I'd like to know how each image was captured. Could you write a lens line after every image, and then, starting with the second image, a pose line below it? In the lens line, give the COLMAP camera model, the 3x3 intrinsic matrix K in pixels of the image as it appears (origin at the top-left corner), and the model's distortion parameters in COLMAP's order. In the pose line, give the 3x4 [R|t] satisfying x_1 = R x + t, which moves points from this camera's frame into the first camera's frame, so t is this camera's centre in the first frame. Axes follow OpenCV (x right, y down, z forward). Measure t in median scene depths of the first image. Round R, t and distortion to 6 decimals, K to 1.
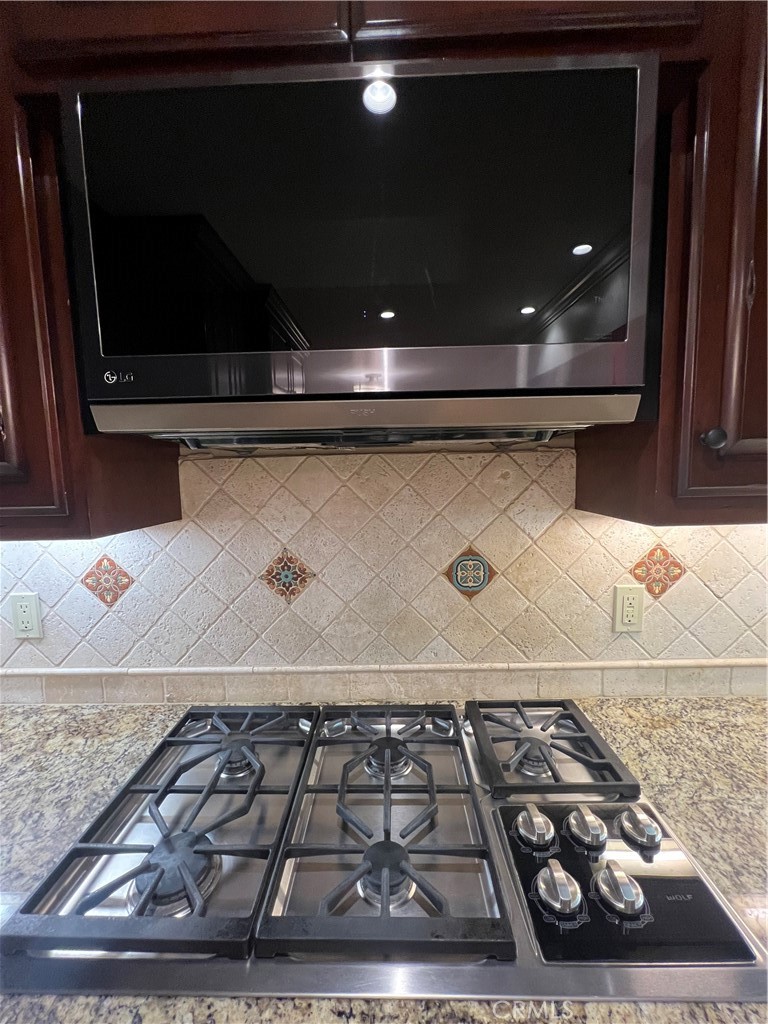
lens RADIAL K [[412.4, 0, 382.1], [0, 412.4, 511.6], [0, 0, 1]] dist [-0.001377, 0.000148]
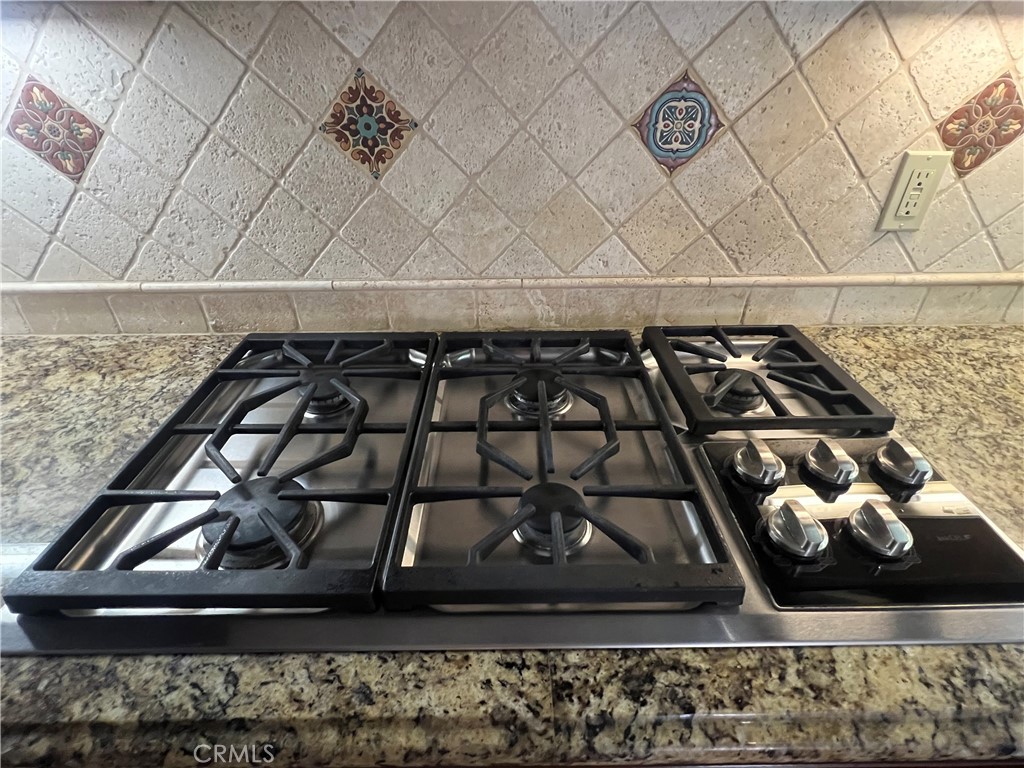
lens RADIAL K [[515.6, 0, 511.1], [0, 515.6, 387.4], [0, 0, 1]] dist [-0.000566, 0.000508]
pose [[0.999274, -0.003774, 0.037919, -0.072028], [-0.013742, 0.892440, 0.450957, 0.194109], [-0.035542, -0.451151, 0.891740, 0.217775]]
